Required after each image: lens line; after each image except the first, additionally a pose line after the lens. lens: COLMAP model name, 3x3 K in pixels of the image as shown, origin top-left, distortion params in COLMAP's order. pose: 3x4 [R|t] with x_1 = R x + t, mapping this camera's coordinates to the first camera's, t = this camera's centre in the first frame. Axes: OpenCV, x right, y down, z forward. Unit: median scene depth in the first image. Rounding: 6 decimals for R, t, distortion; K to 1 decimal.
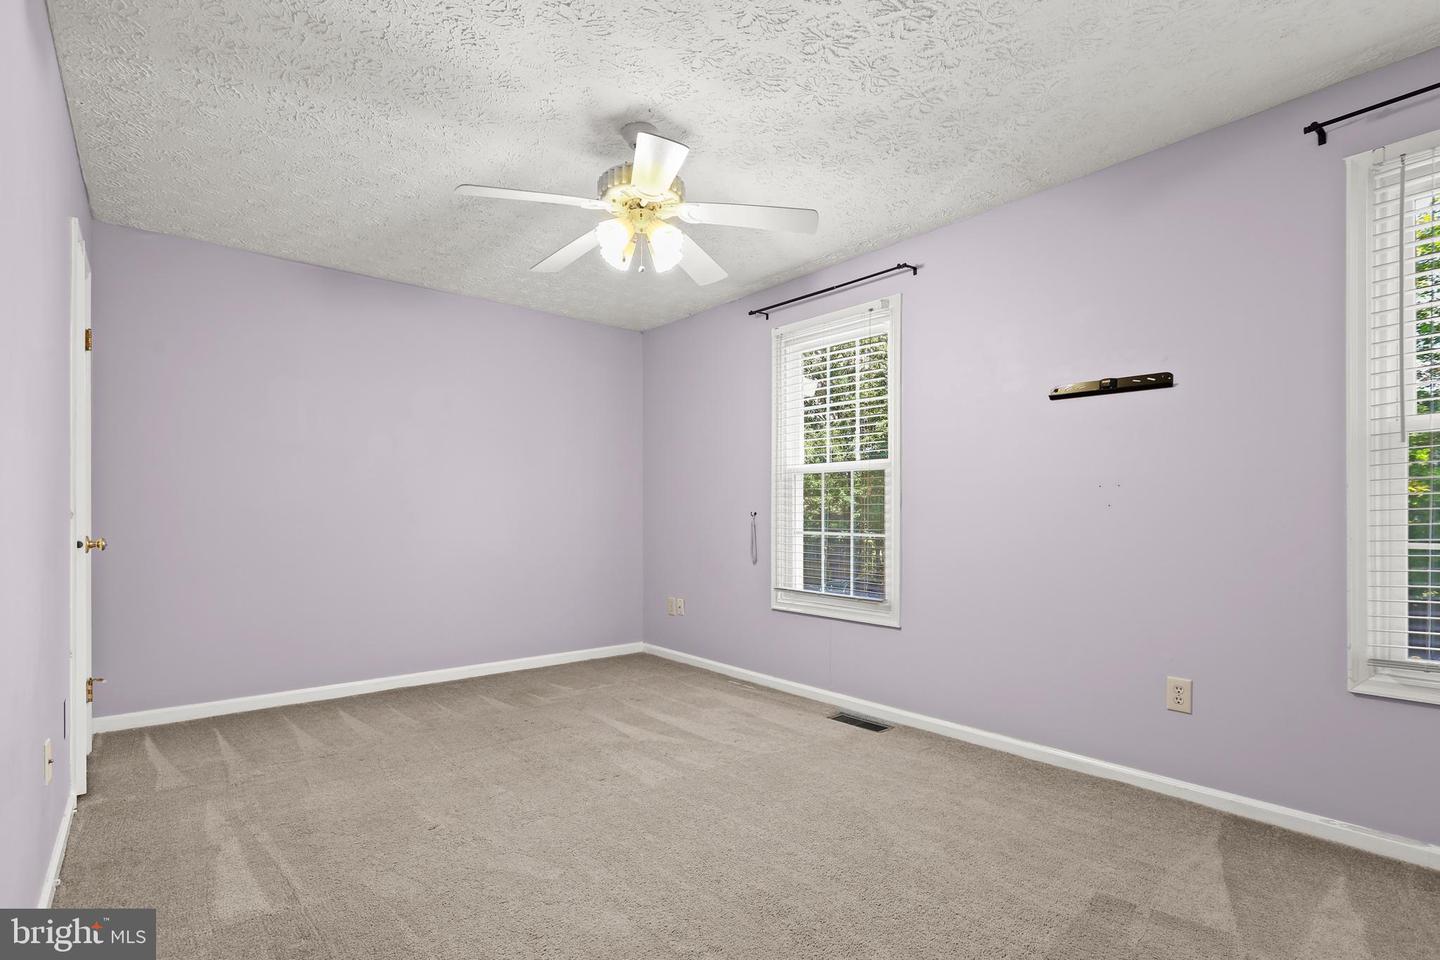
lens RADIAL K [[677.0, 0, 757.5], [0, 677.0, 515.7], [0, 0, 1]] dist [-0.000519, 0.003077]
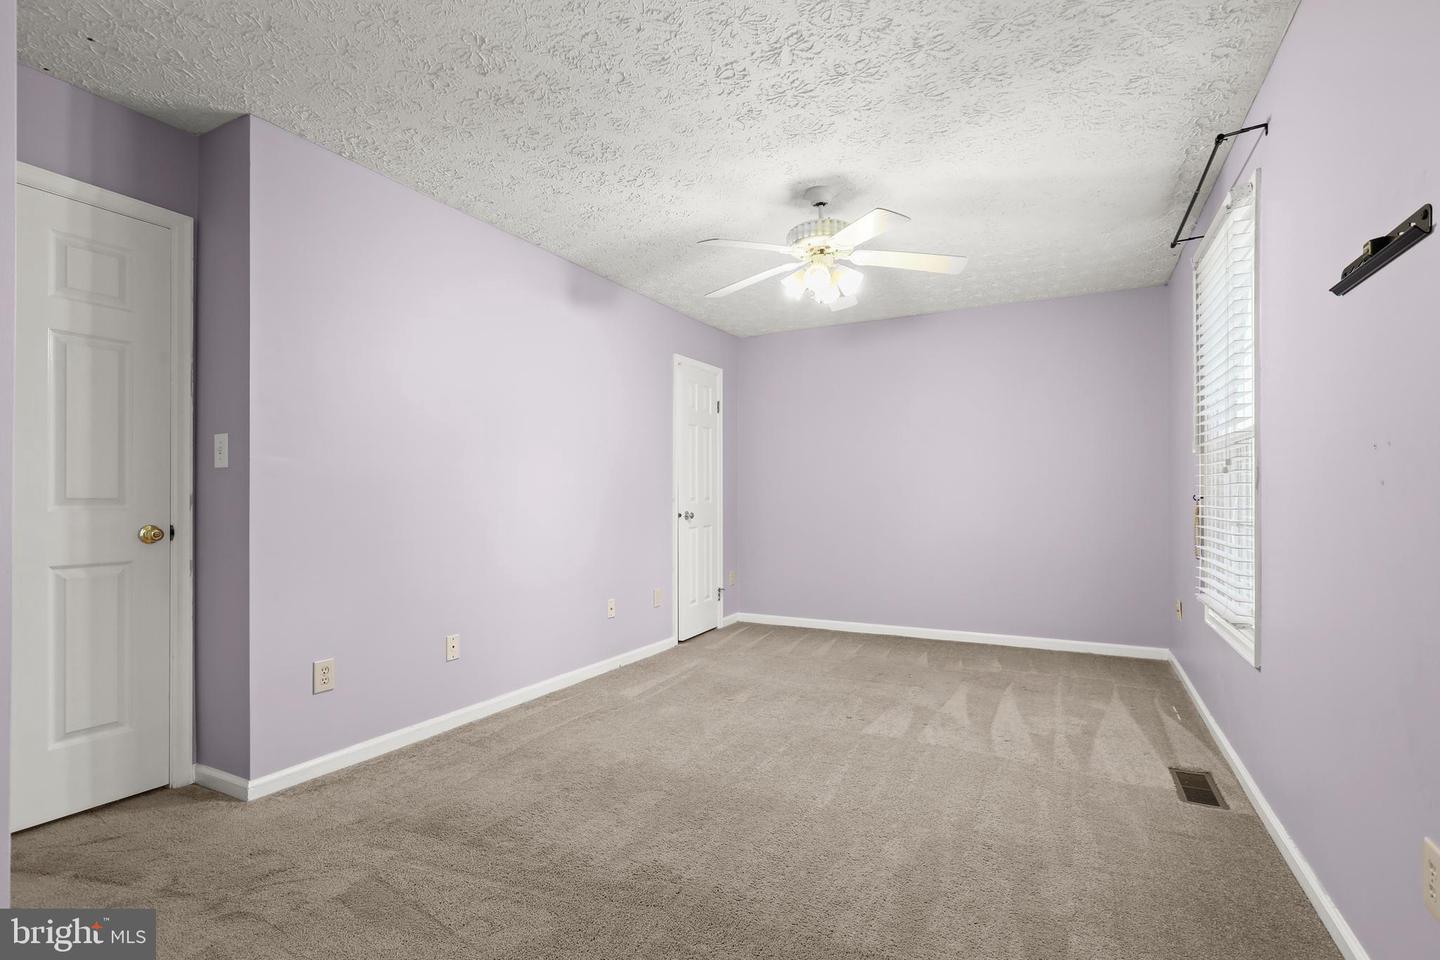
lens RADIAL K [[677.0, 0, 724.1], [0, 677.0, 485.1], [0, 0, 1]] dist [-0.000519, 0.003077]
pose [[0.373888, -0.022315, -0.927205, 0.644089], [0.001447, 0.999723, -0.023477, 0.001508], [0.927473, 0.007436, 0.373817, 0.264419]]
